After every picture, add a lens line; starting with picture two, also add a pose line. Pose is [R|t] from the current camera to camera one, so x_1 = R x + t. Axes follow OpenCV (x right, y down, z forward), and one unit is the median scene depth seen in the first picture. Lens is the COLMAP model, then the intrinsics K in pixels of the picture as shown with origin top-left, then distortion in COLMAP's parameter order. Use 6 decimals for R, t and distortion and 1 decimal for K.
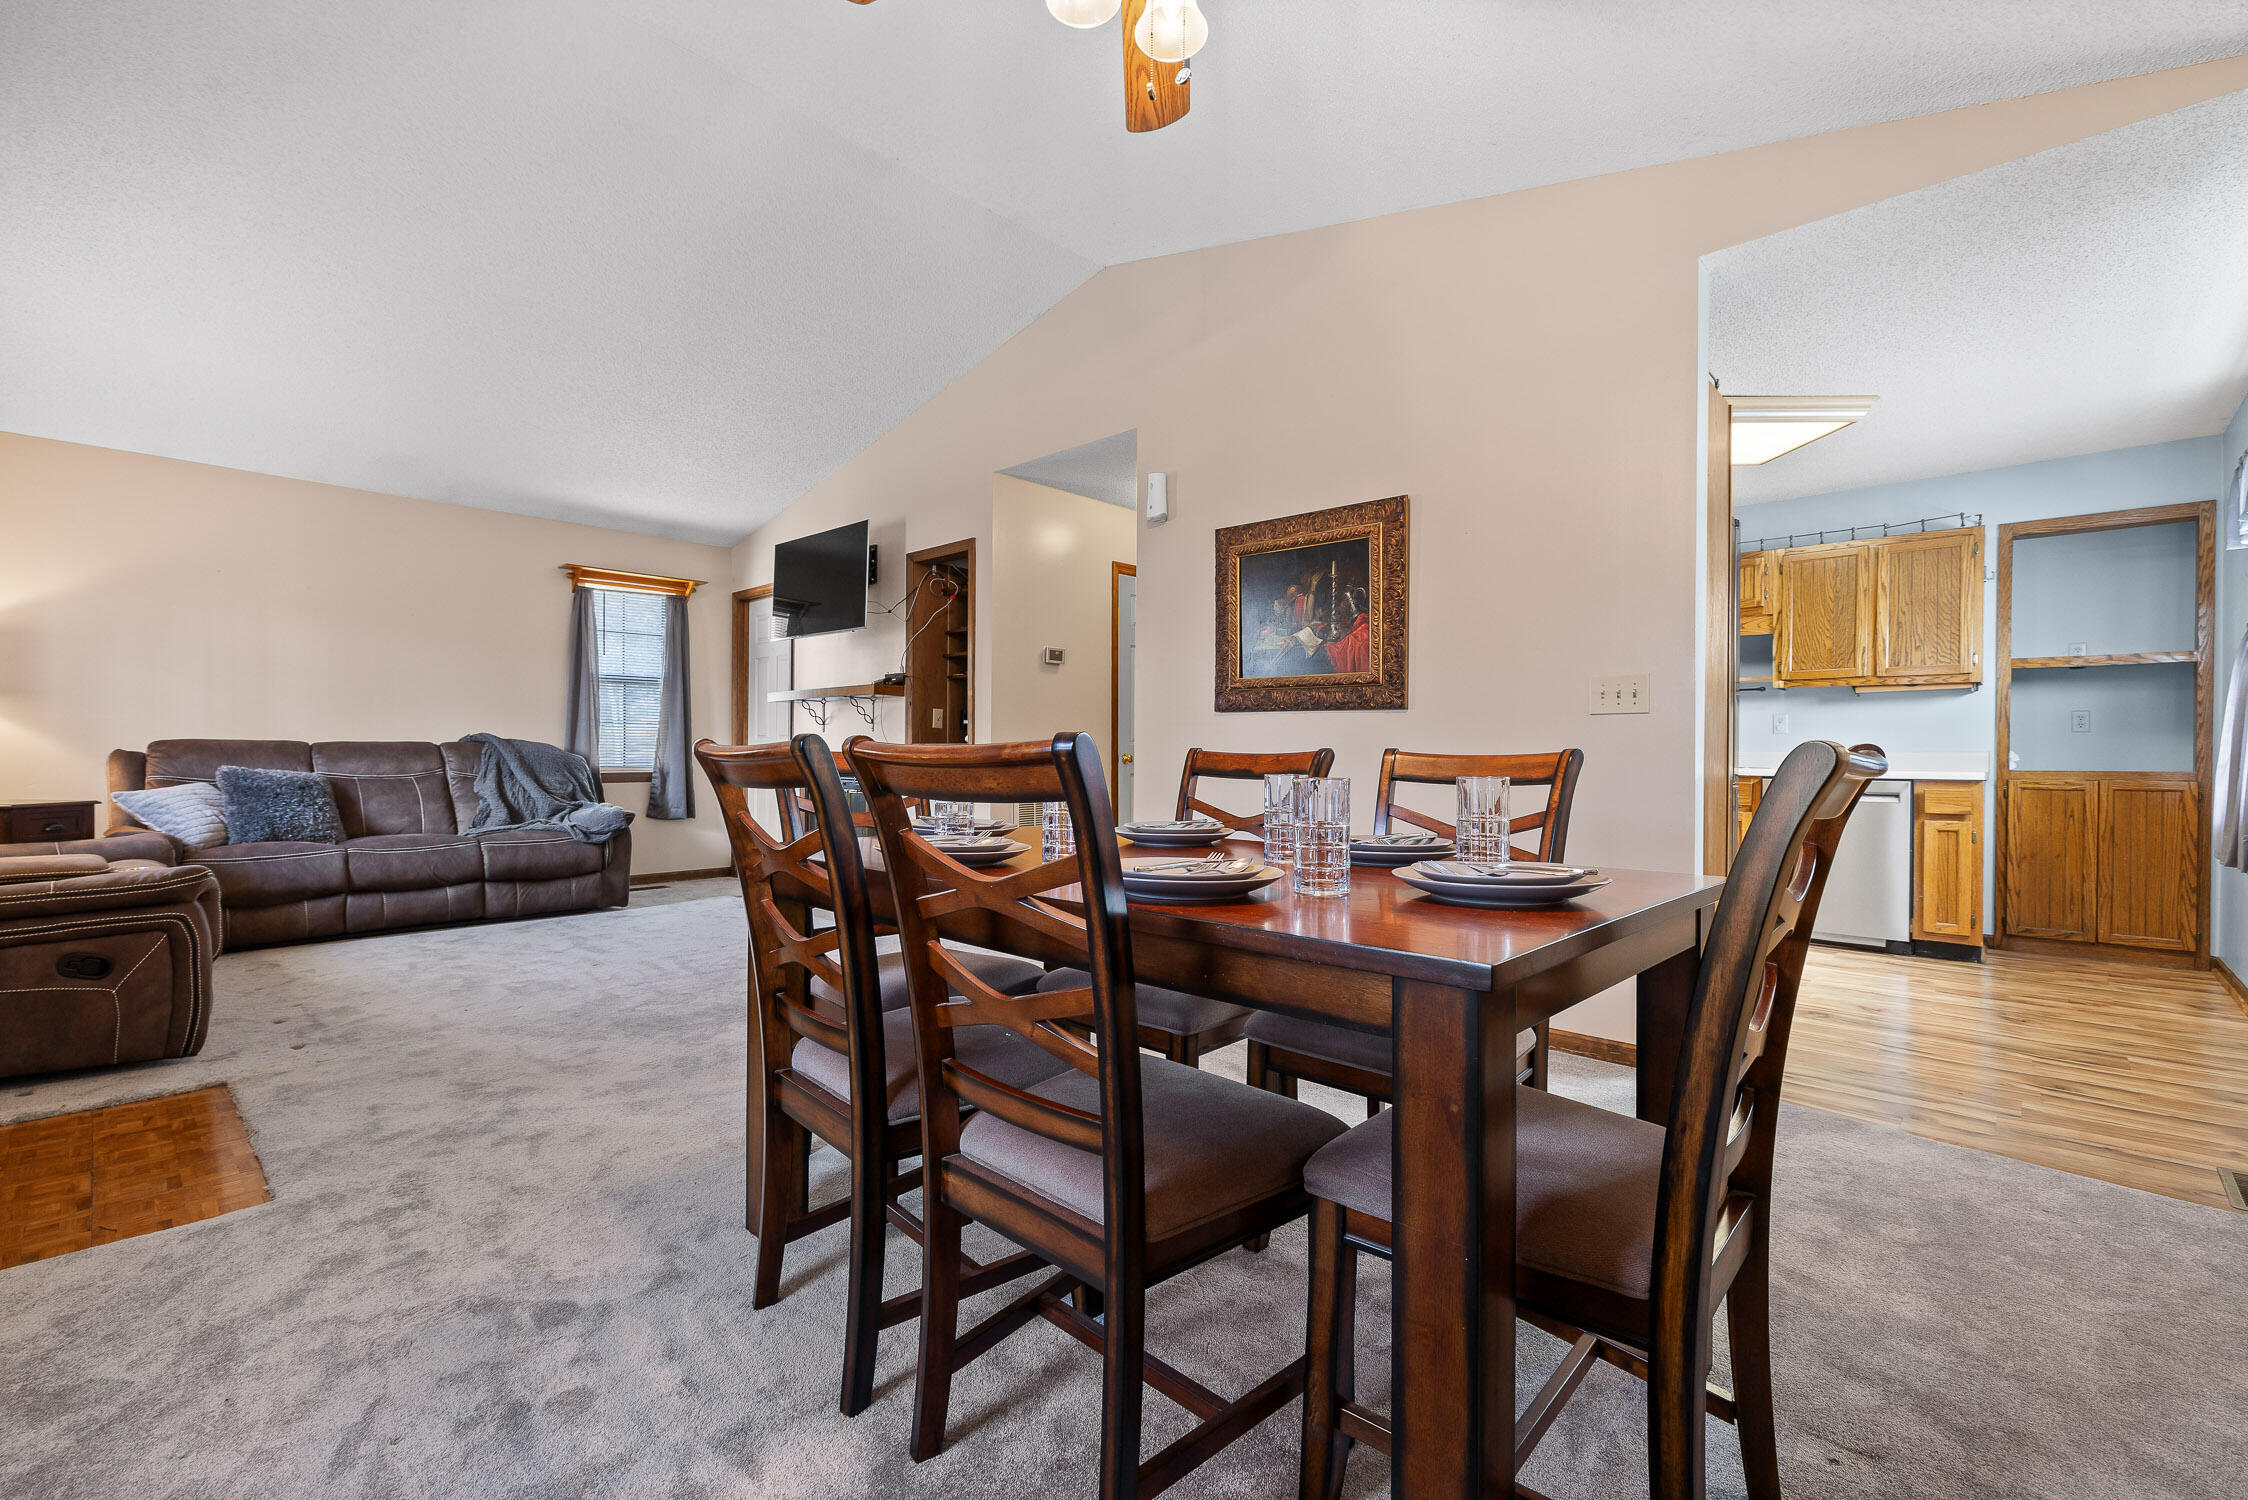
lens RADIAL K [[974.6, 0, 1116.8], [0, 974.6, 761.1], [0, 0, 1]] dist [0.000307, -0.000083]
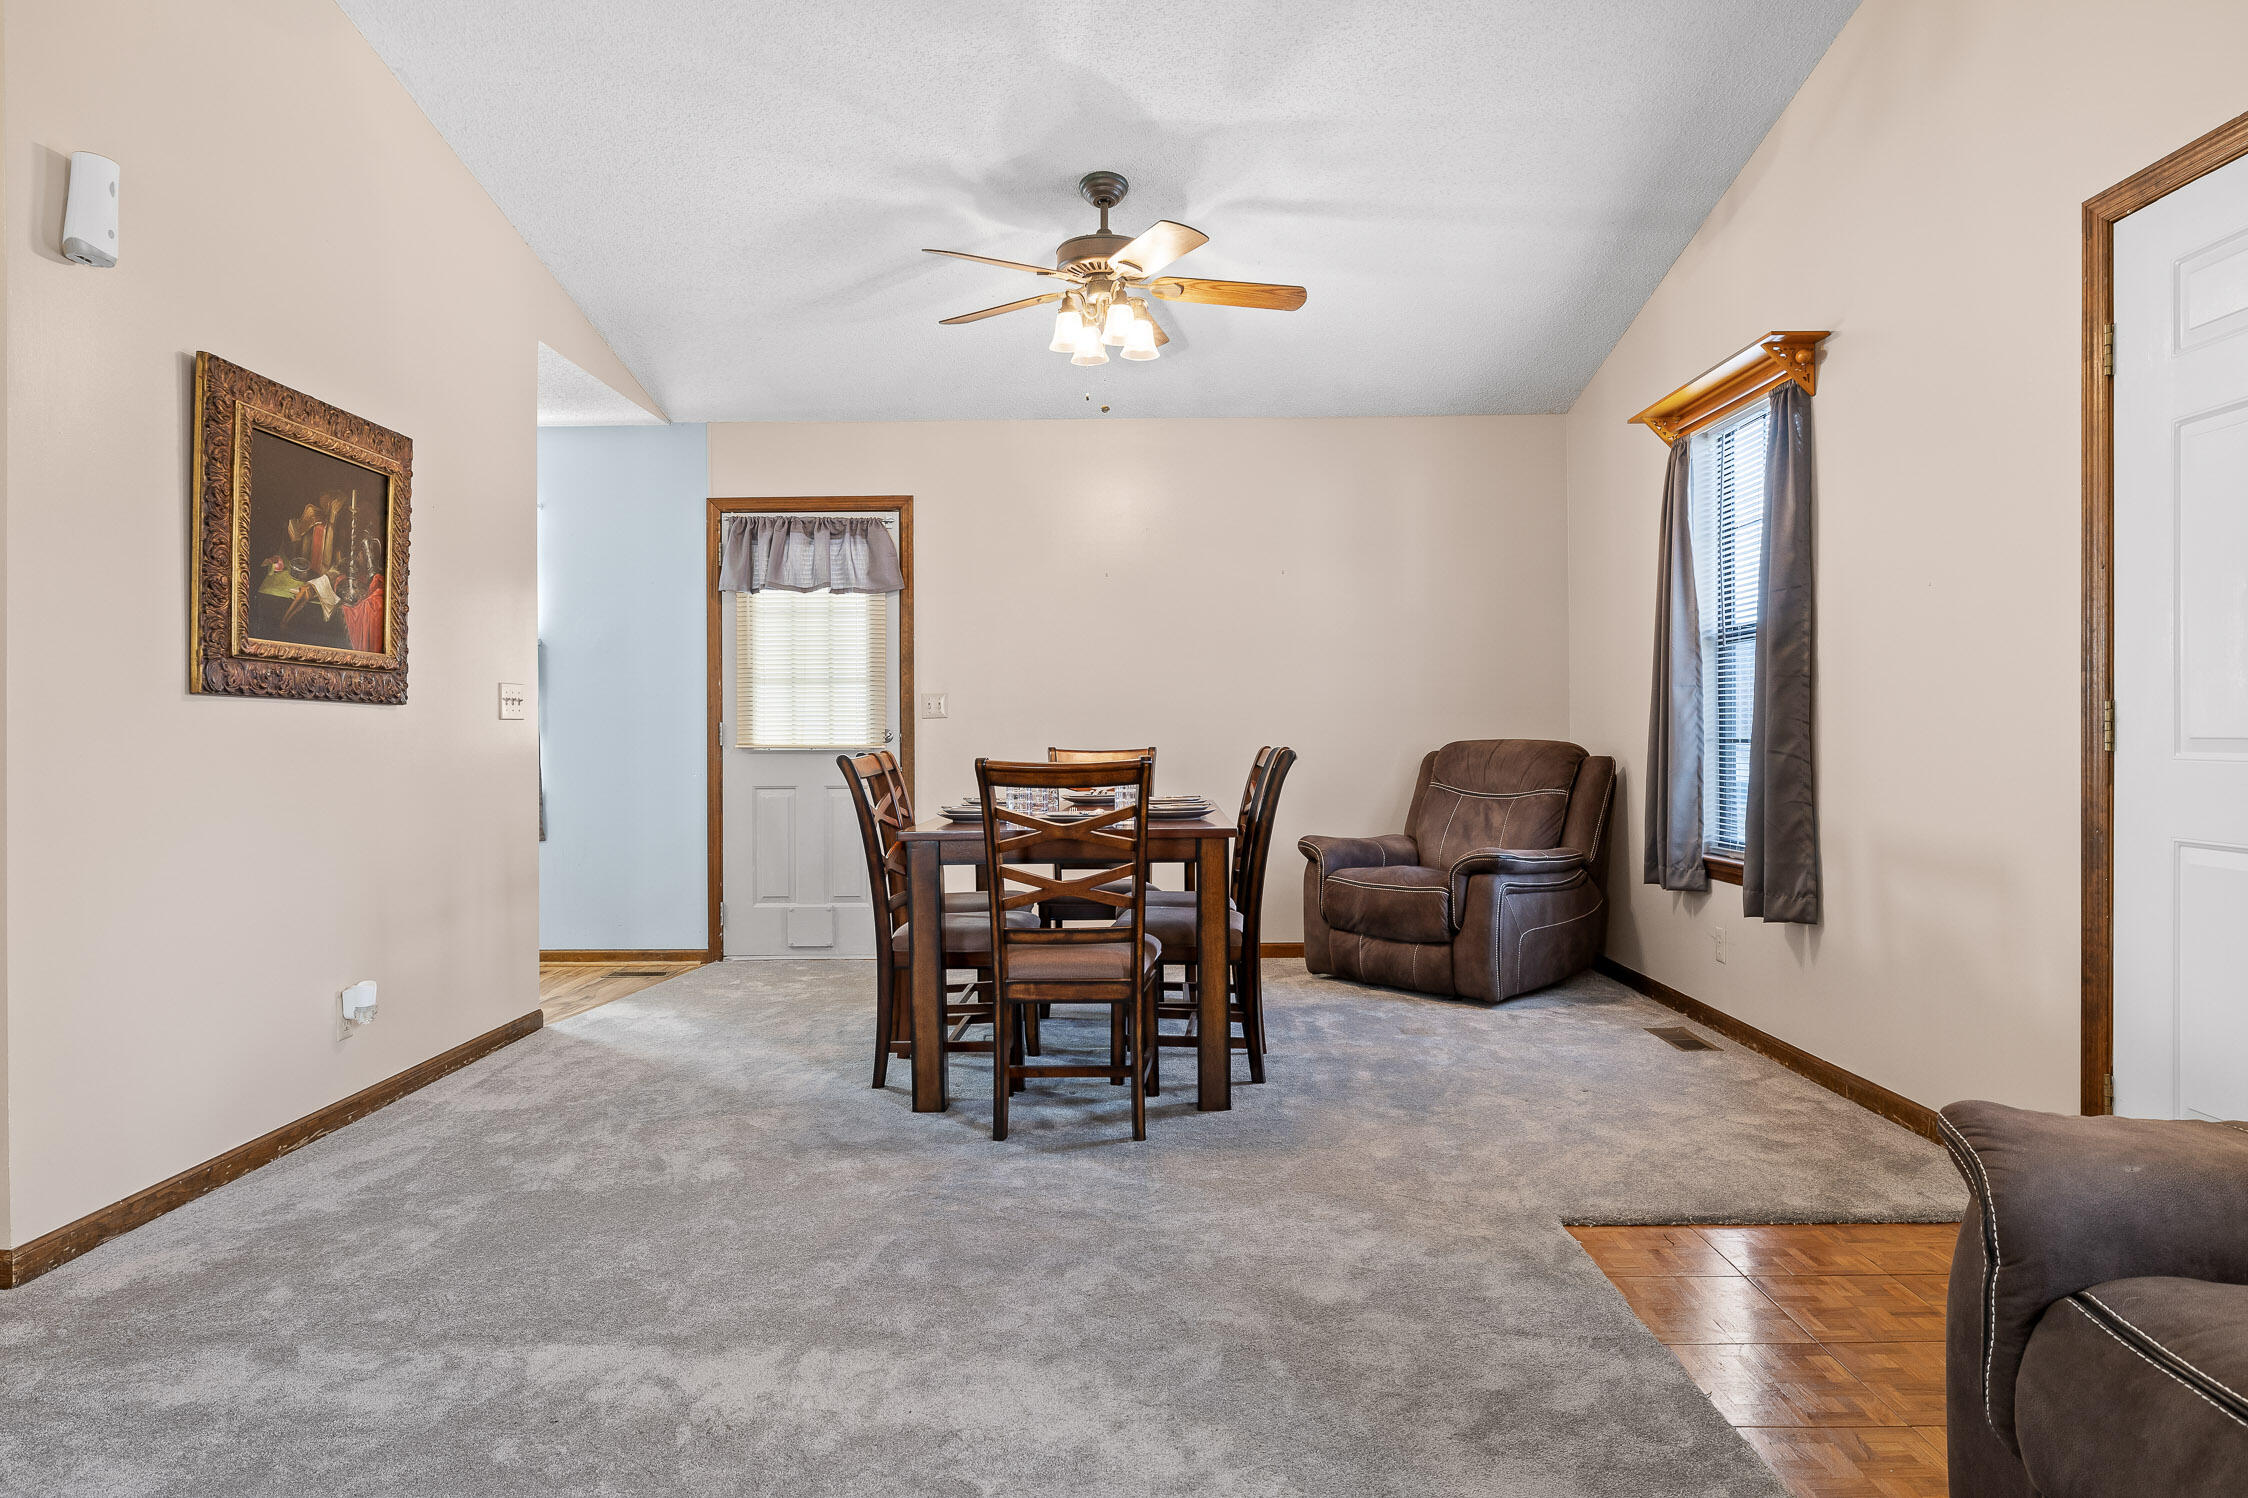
lens RADIAL K [[1368.8, 0, 1123.2], [0, 1368.8, 727.3], [0, 0, 1]] dist [-0.003814, 0.000567]
pose [[-0.678808, 0.000107, 0.734315, -0.616727], [0.005242, 0.999975, 0.004700, -0.024856], [-0.734297, 0.007039, -0.678792, 0.884708]]
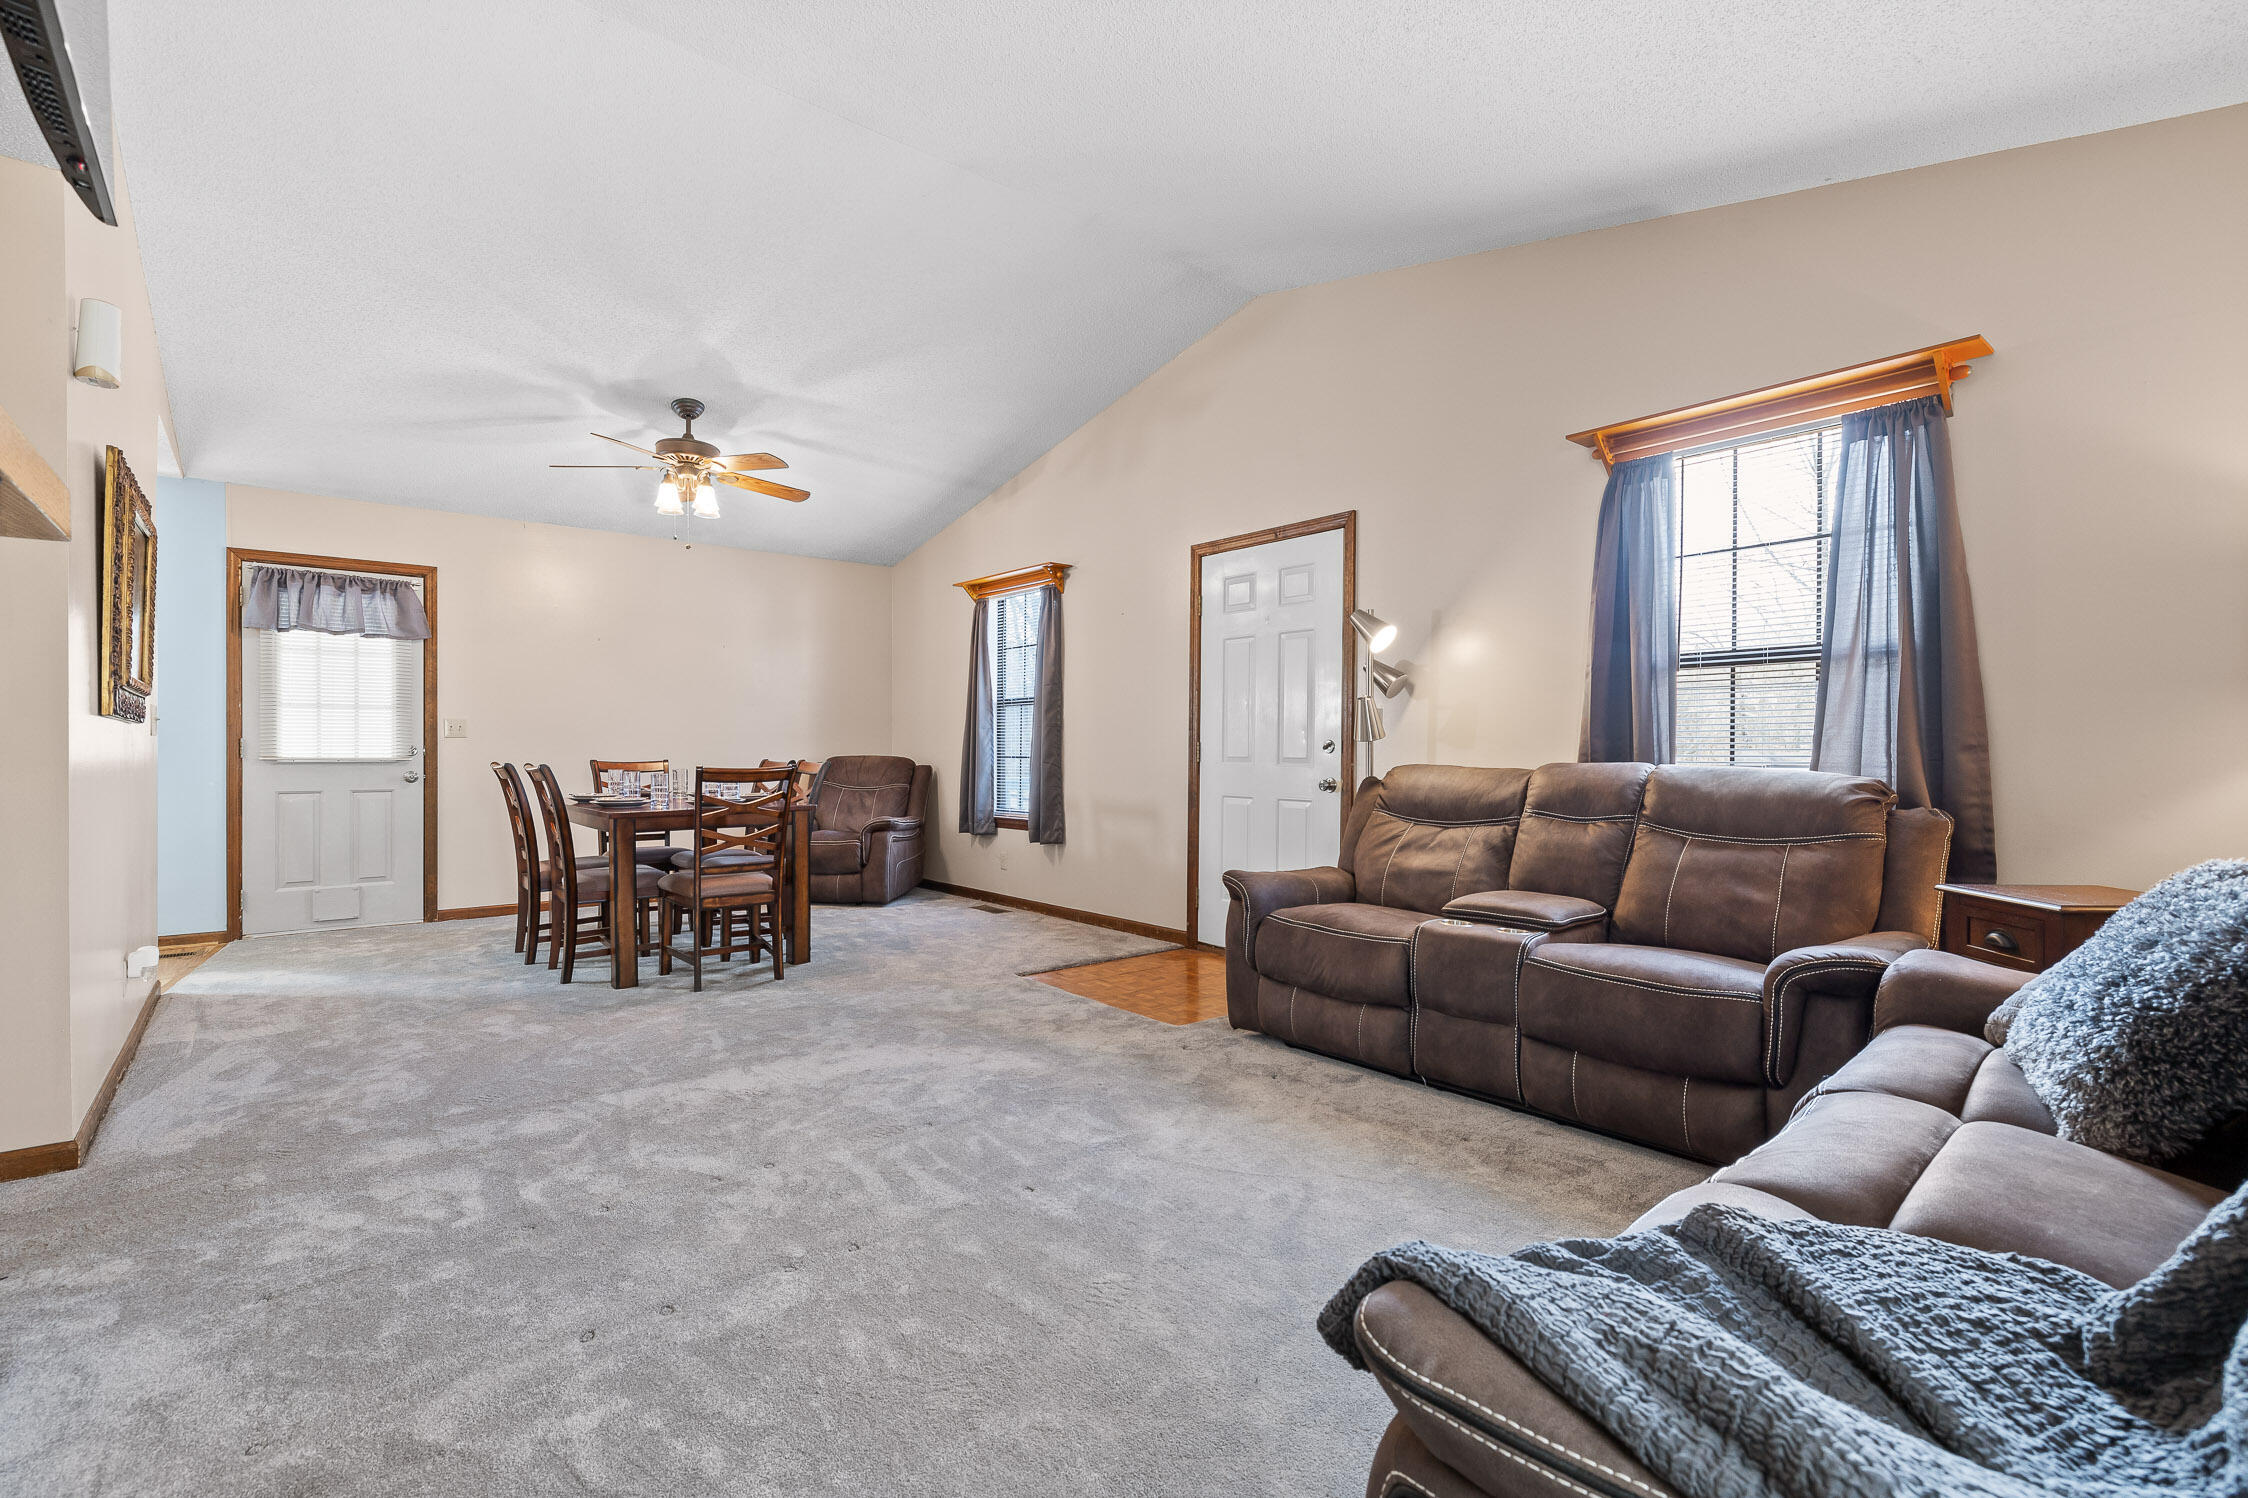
lens RADIAL K [[1005.5, 0, 1124.0], [0, 1005.5, 749.0], [0, 0, 1]] dist [0.000888, 0.000161]
pose [[-0.992619, -0.010273, 0.120837, -0.532923], [-0.009657, 0.999937, 0.005681, -0.028855], [-0.120888, 0.004472, -0.992656, 1.256461]]
